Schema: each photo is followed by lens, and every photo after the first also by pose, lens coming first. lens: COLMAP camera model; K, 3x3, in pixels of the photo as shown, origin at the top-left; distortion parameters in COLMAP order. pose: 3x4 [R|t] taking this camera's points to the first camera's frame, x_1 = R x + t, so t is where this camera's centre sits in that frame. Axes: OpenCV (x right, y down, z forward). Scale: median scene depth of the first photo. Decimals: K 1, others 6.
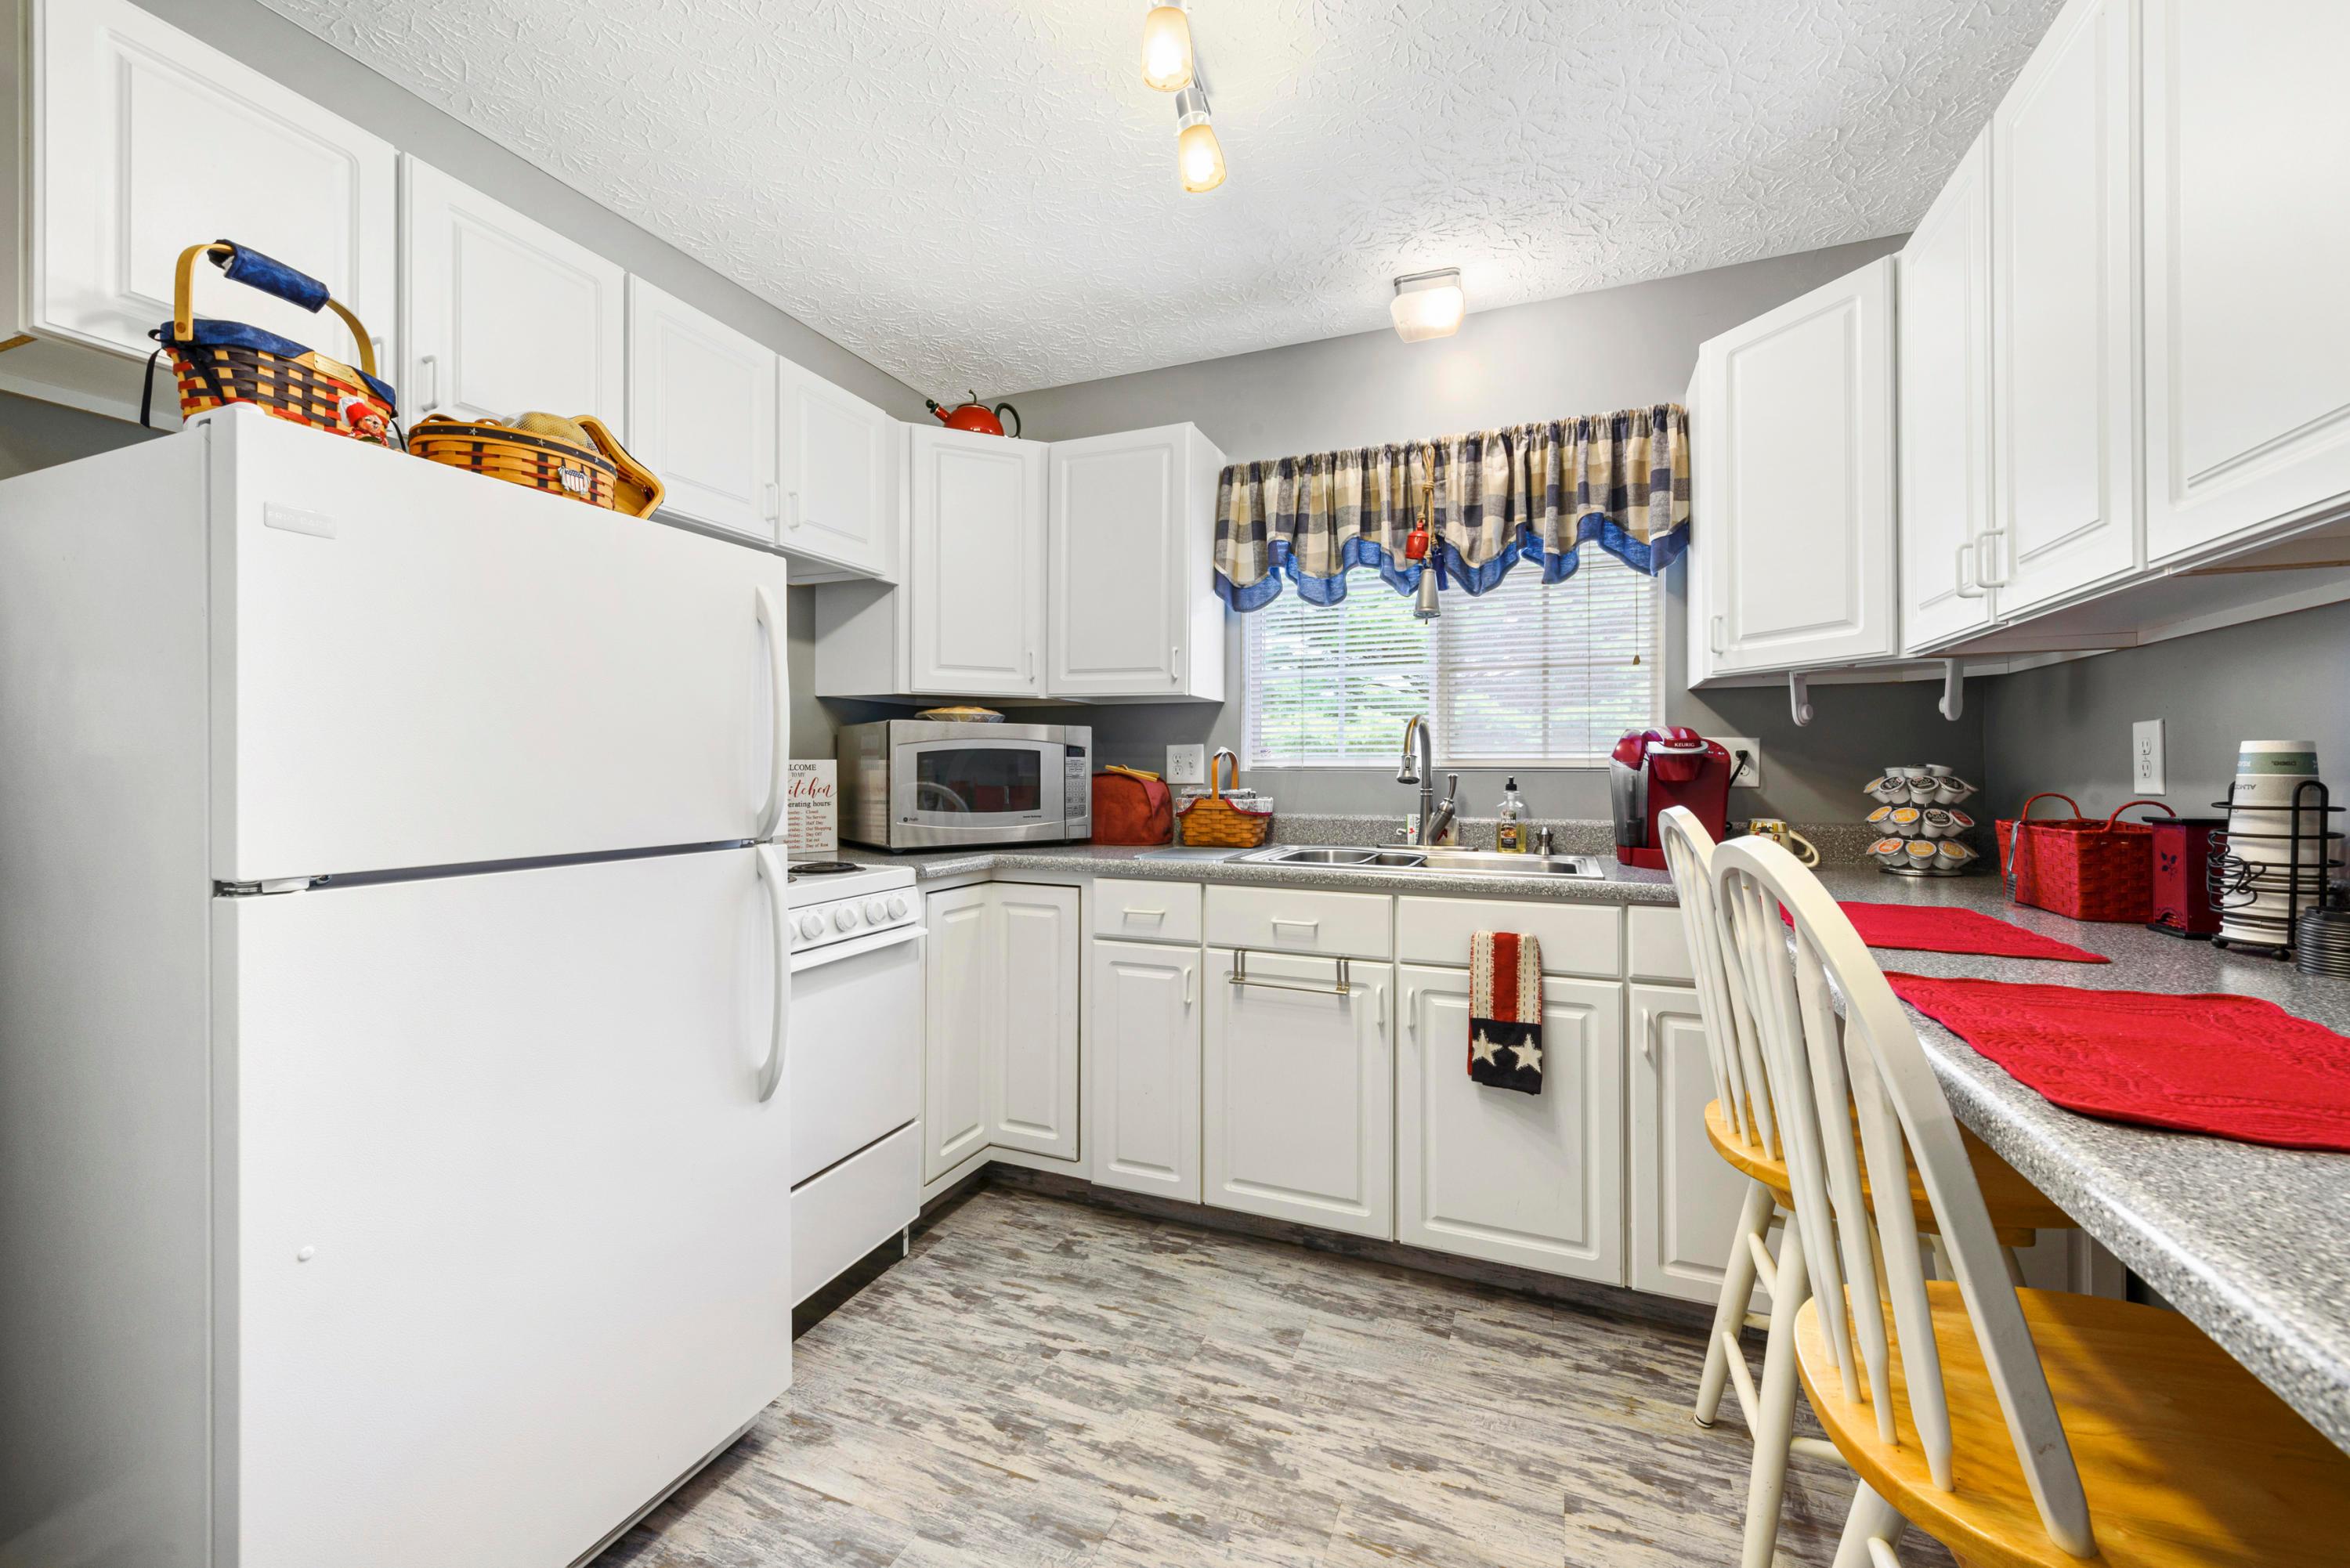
lens RADIAL K [[928.2, 0, 1174.6], [0, 928.2, 767.8], [0, 0, 1]] dist [0.021172, -0.008294]
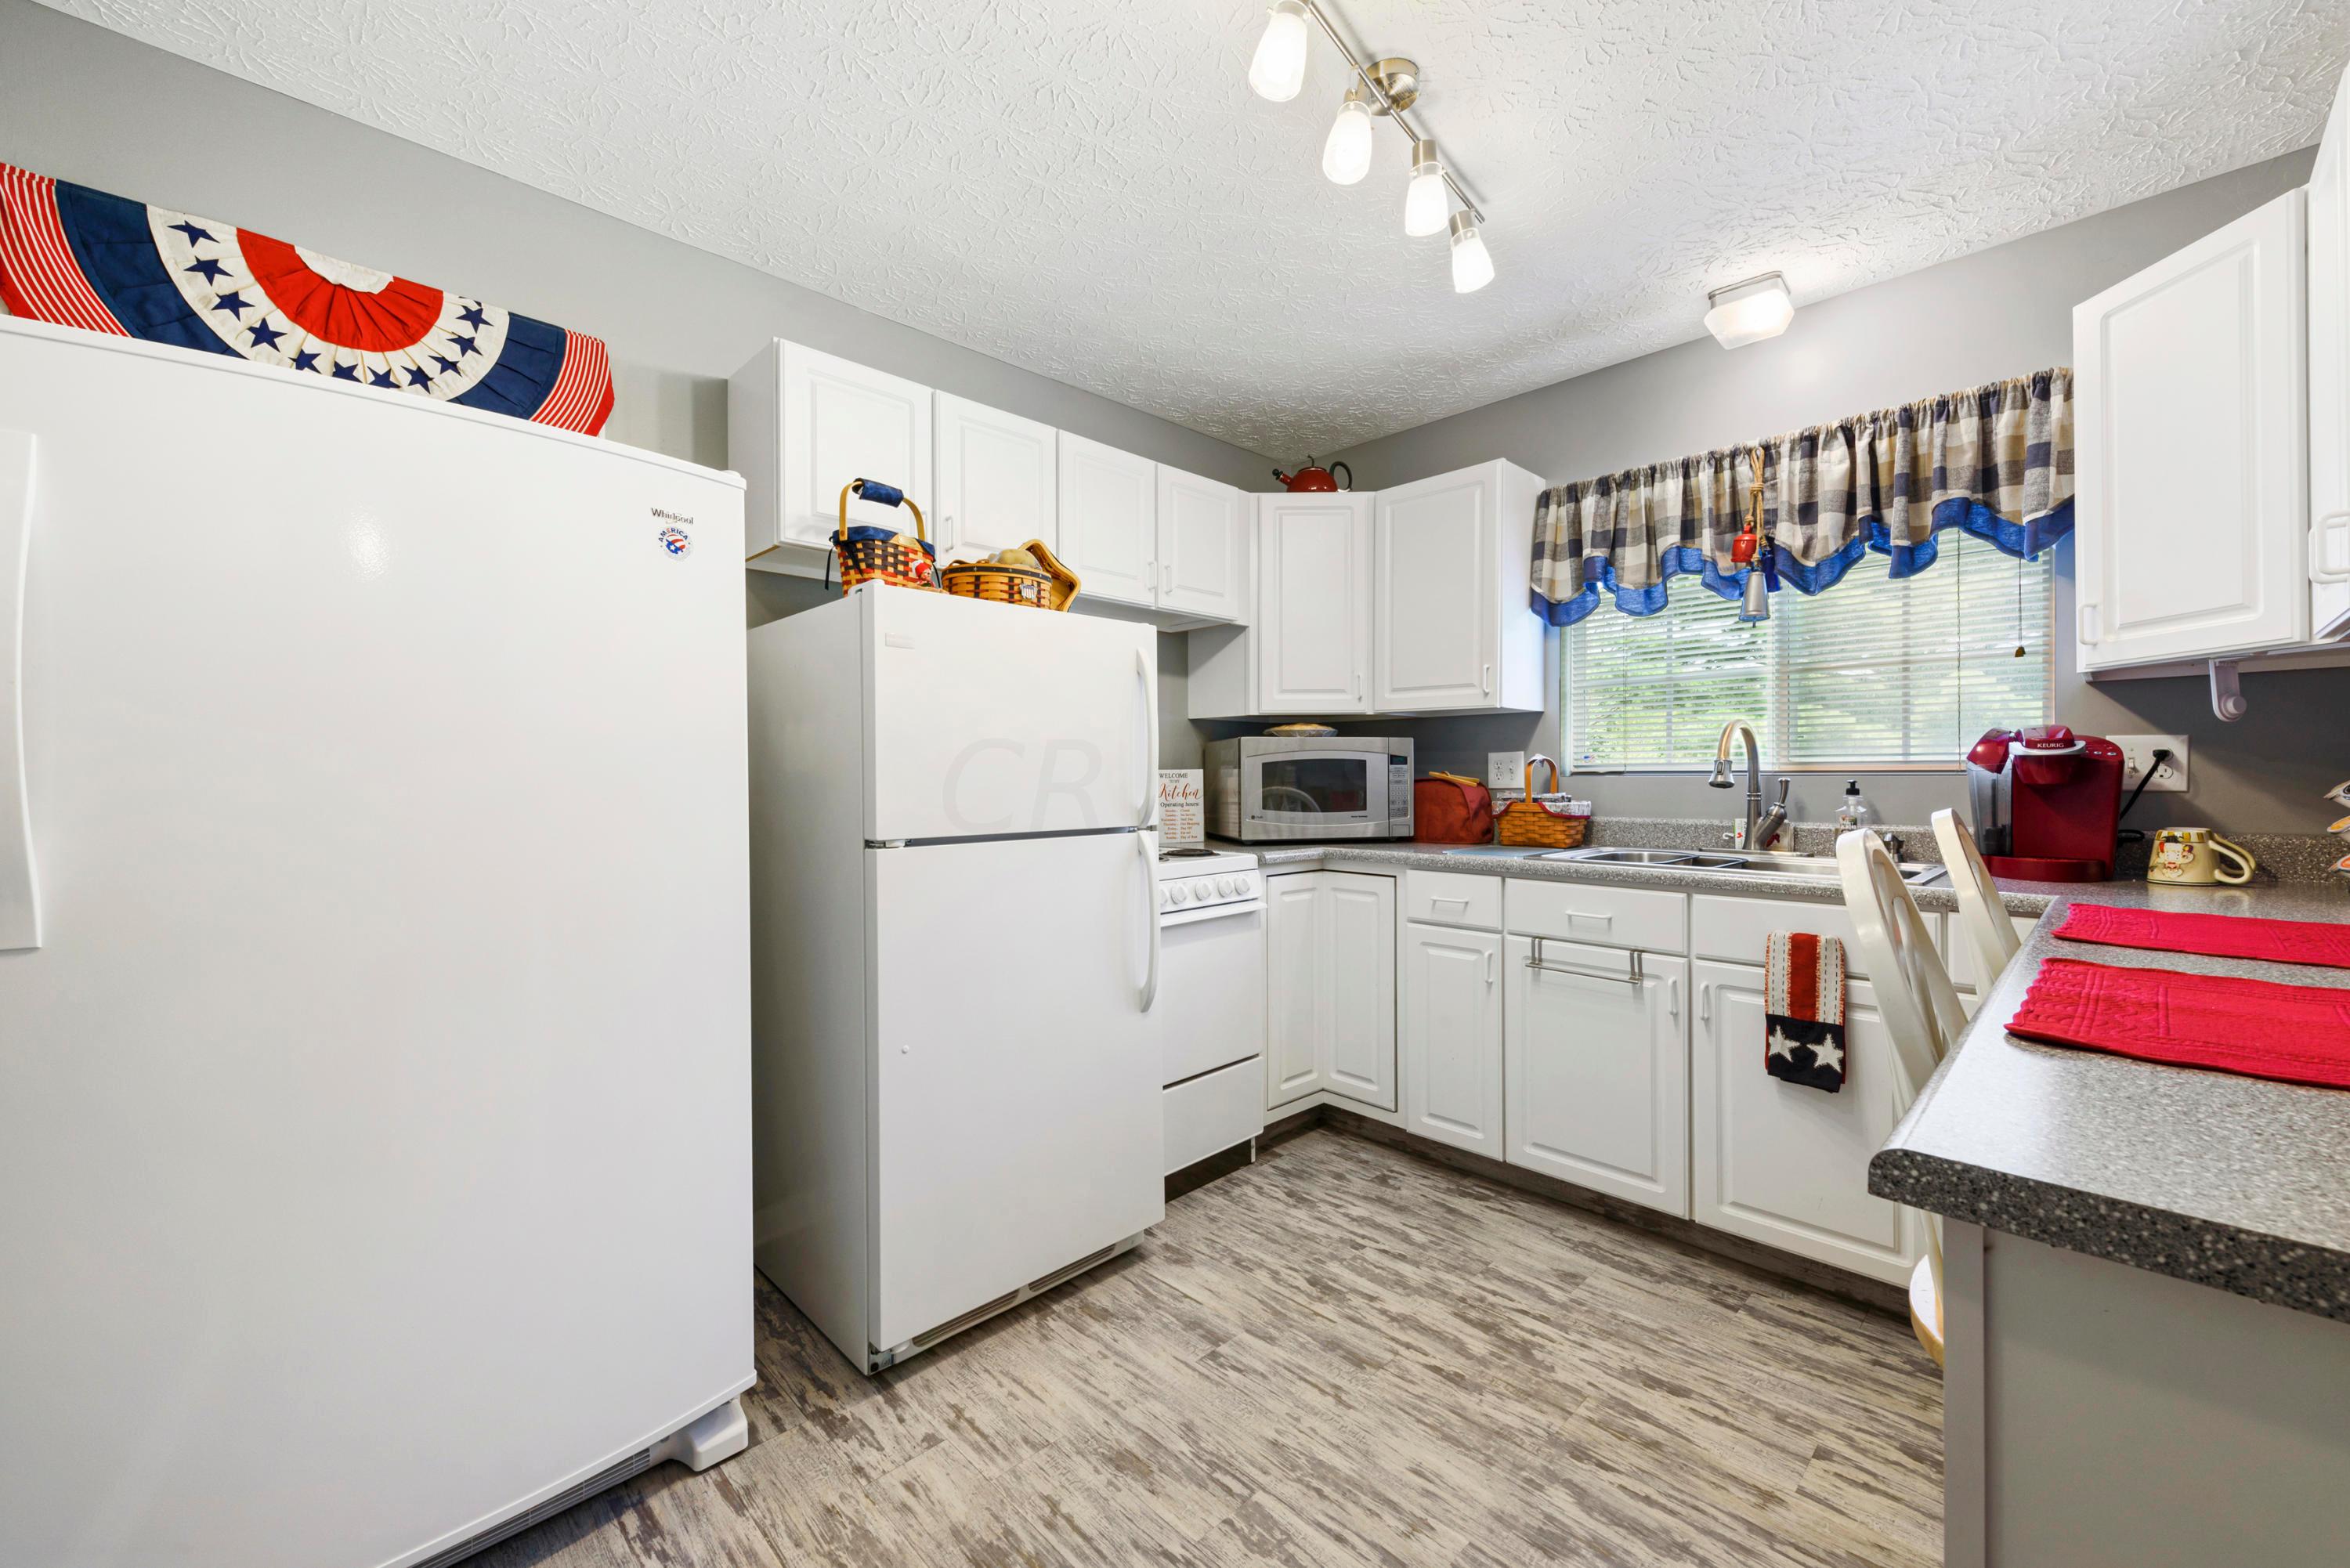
lens RADIAL K [[928.2, 0, 1174.6], [0, 928.2, 767.8], [0, 0, 1]] dist [0.021172, -0.008294]
pose [[0.917628, -0.009776, -0.397321, 0.125678], [0.007239, 0.999943, -0.007884, -0.001364], [0.397375, 0.004358, 0.917646, -0.208410]]
